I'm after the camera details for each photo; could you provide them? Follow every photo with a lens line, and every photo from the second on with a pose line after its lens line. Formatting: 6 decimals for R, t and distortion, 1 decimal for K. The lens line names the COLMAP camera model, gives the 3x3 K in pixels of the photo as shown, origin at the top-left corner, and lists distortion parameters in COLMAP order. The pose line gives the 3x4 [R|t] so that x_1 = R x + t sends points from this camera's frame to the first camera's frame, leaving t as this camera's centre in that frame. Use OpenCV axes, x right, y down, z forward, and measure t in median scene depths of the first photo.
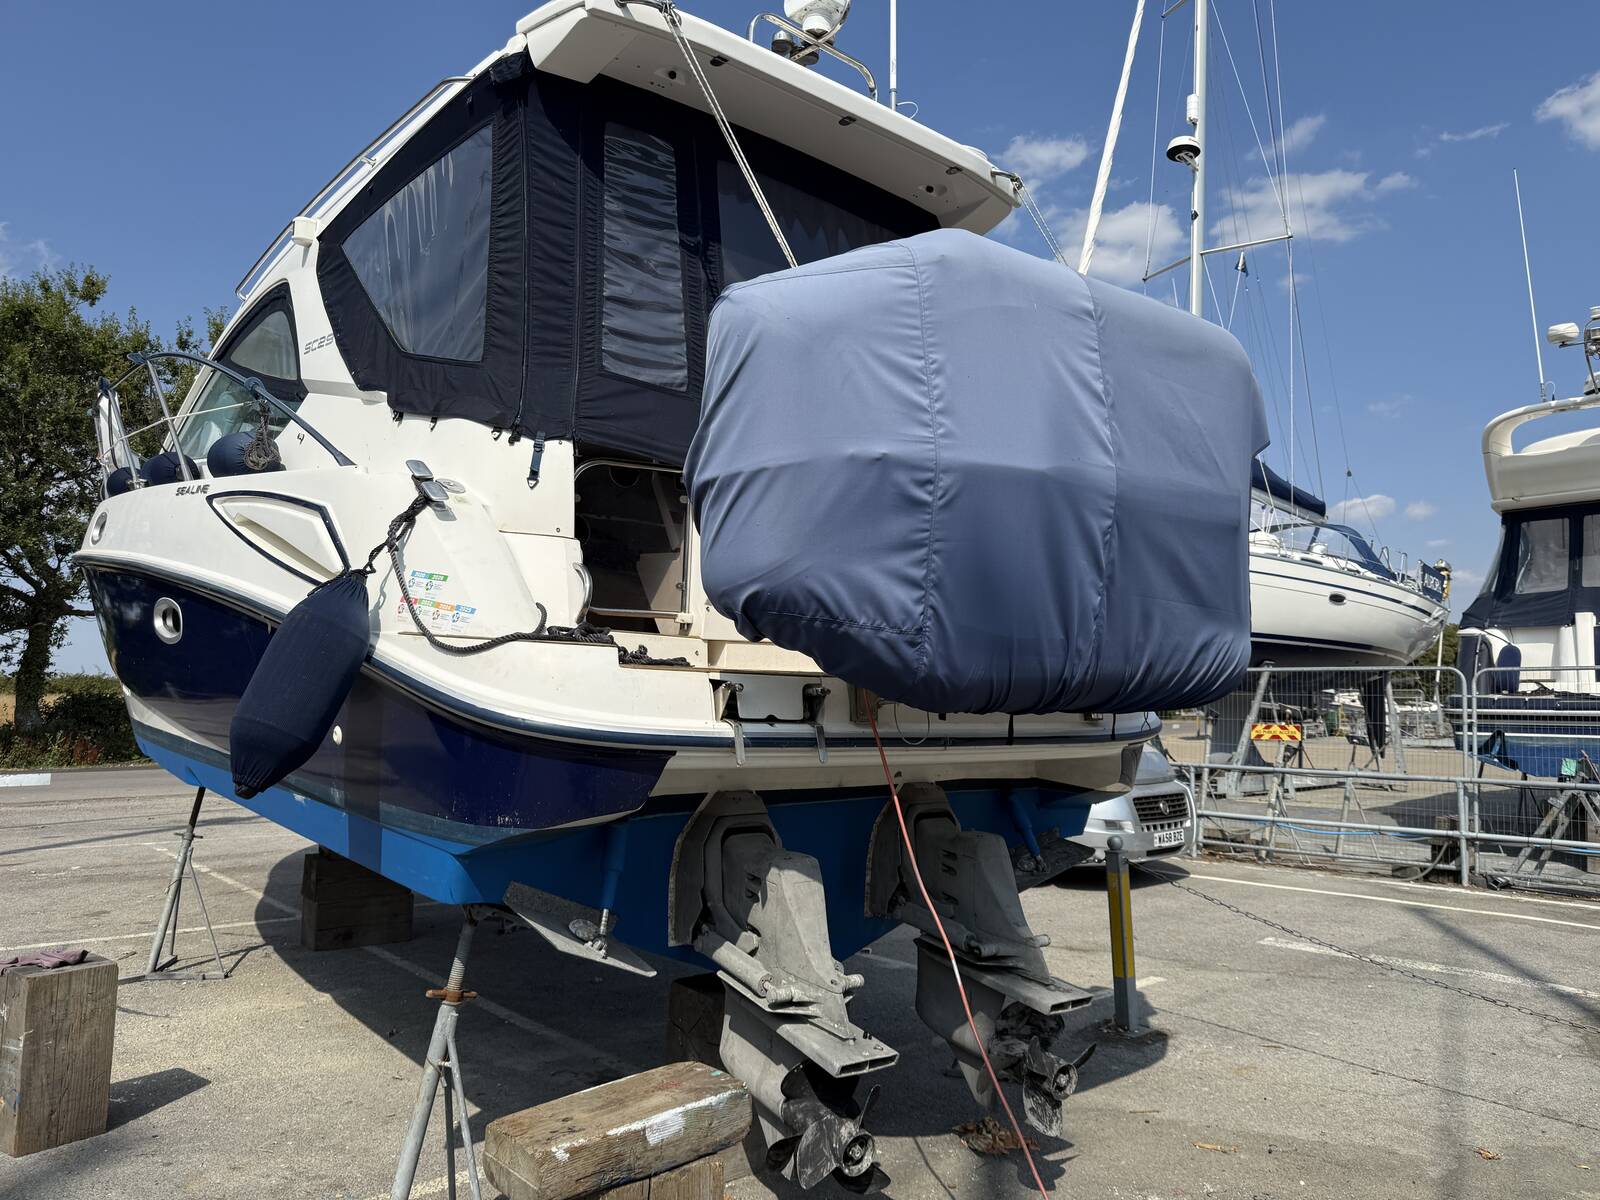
lens RADIAL K [[1125.0, 0, 807.7], [0, 1125.0, 600.4], [0, 0, 1]] dist [0.022509, -0.035775]
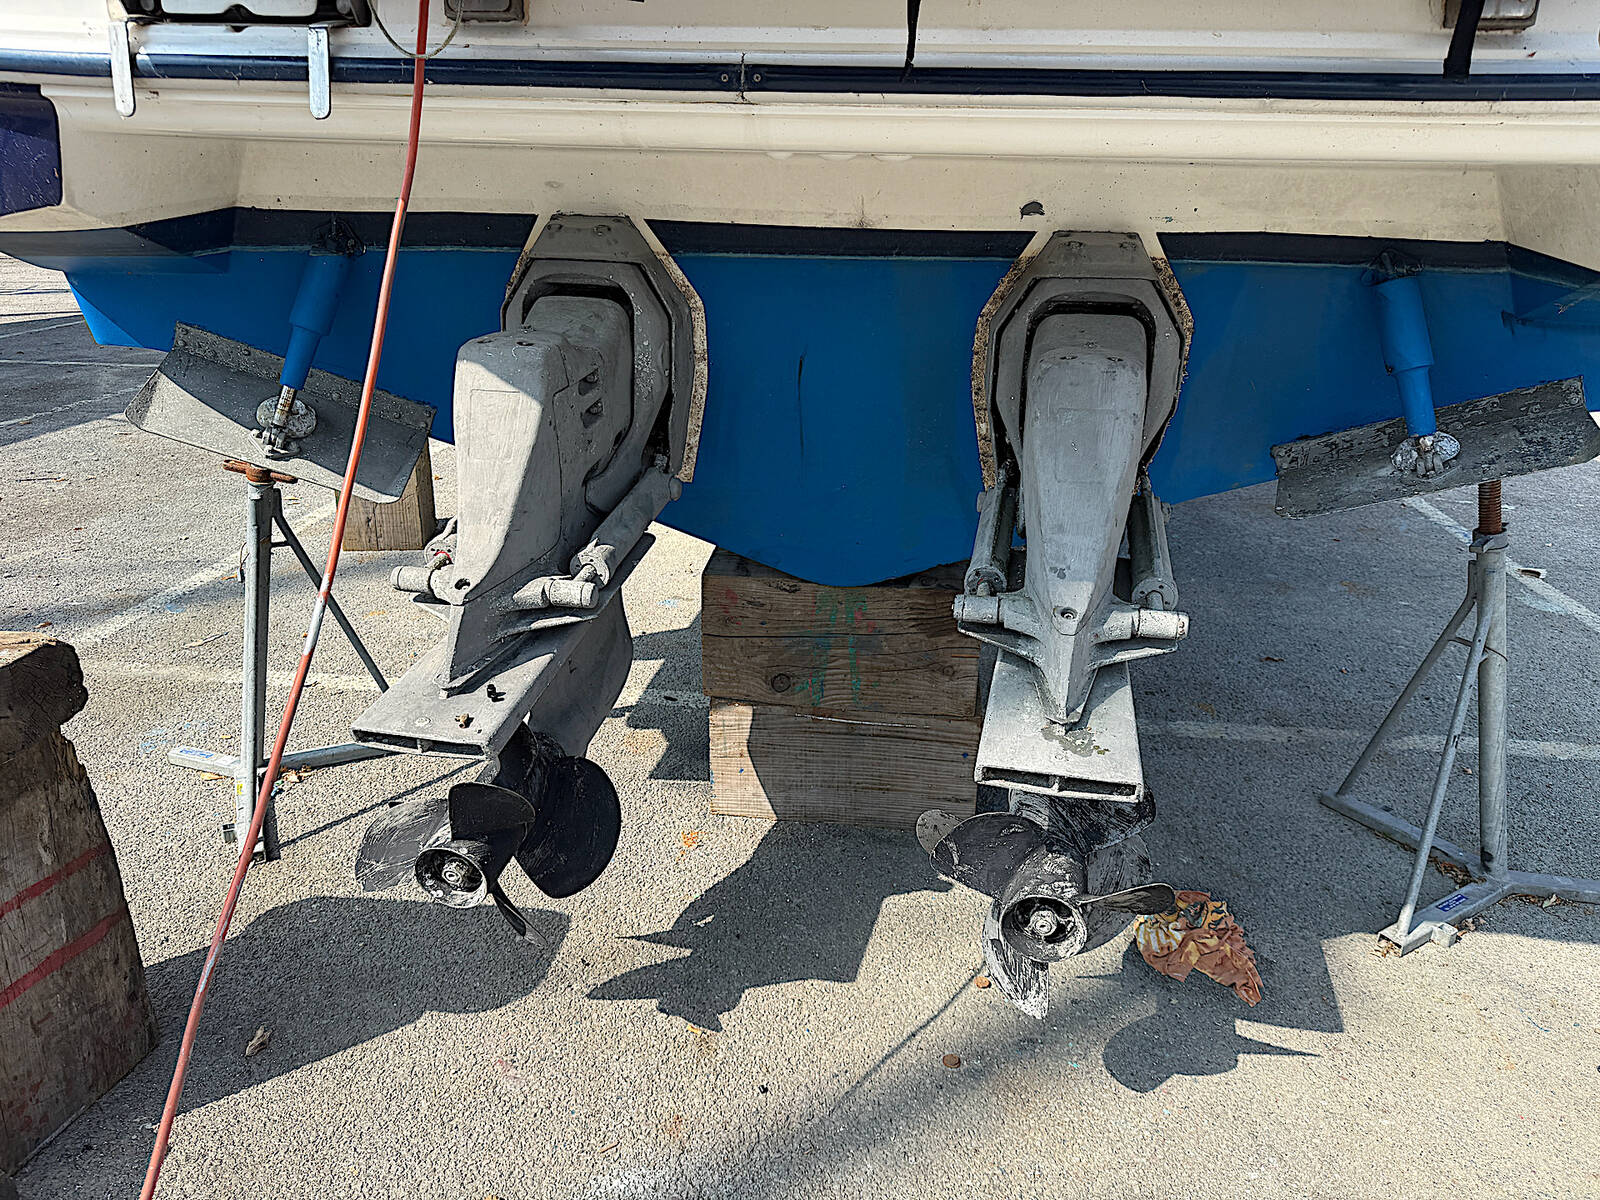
lens RADIAL K [[1125.0, 0, 799.2], [0, 1125.0, 596.3], [0, 0, 1]] dist [0.022509, -0.035775]
pose [[0.681843, 0.257953, -0.684508, 0.441509], [0.047173, 0.918307, 0.393048, 0.135831], [0.729976, -0.300288, 0.613972, 0.723454]]
